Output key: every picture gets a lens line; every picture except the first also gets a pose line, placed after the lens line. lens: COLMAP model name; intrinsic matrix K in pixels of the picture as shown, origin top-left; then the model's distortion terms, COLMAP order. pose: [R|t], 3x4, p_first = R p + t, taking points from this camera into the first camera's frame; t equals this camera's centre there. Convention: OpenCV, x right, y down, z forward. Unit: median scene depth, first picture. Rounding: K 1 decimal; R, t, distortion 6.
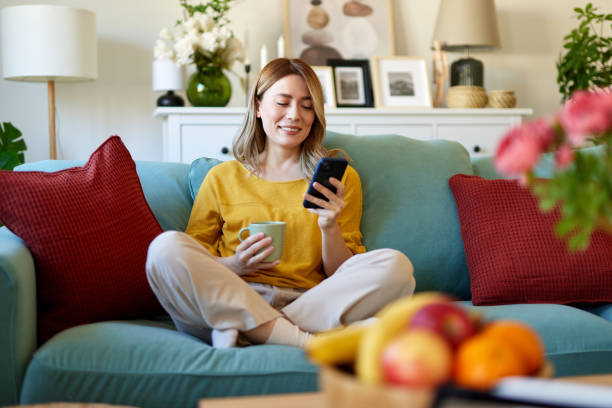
lens RADIAL K [[864.5, 0, 302.9], [0, 864.5, 204.7], [0, 0, 1]] dist [0.008306, 0.000000]
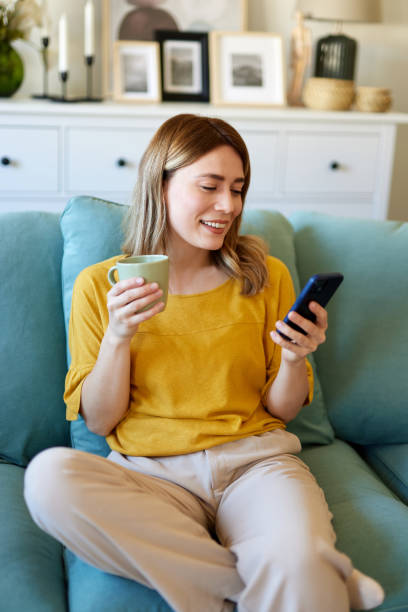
lens RADIAL K [[864.5, 0, 204.6], [0, 864.5, 306.3], [0, 0, 1]] dist [0.008306, 0.000000]
pose [[0.998537, 0.050312, 0.019824, 0.071023], [-0.053599, 0.969416, 0.239499, -0.118920], [-0.007168, -0.240211, 0.970694, 0.197056]]
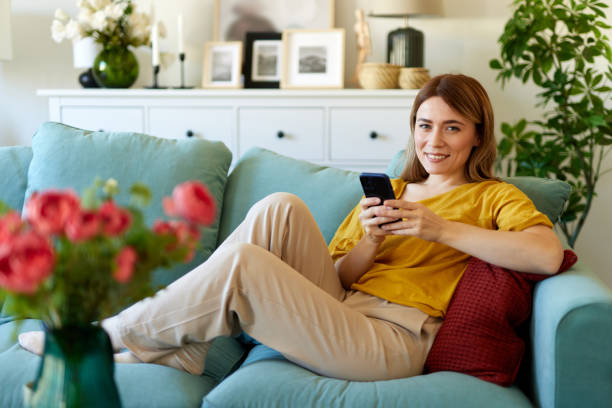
lens RADIAL K [[864.5, 0, 313.1], [0, 864.5, 217.2], [0, 0, 1]] dist [0.008306, 0.000000]
pose [[0.940377, 0.061408, -0.334545, 0.435295], [-0.026053, 0.993682, 0.109166, -0.073866], [0.339135, -0.093942, 0.936035, 0.121847]]
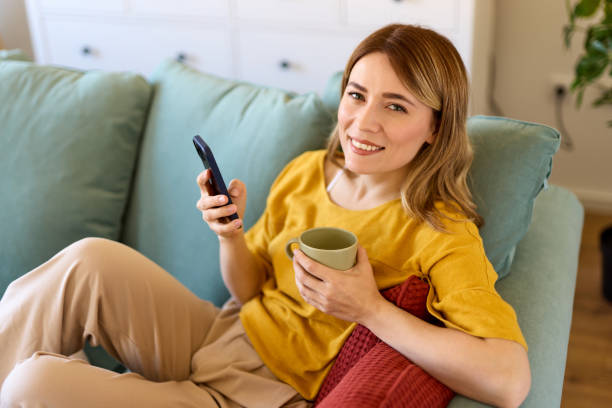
lens RADIAL K [[864.5, 0, 301.1], [0, 864.5, 204.7], [0, 0, 1]] dist [0.008306, 0.000000]
pose [[0.841625, 0.221123, -0.492719, 0.493566], [0.000565, 0.911976, 0.410242, -0.188923], [0.540062, -0.345548, 0.767418, 0.366860]]
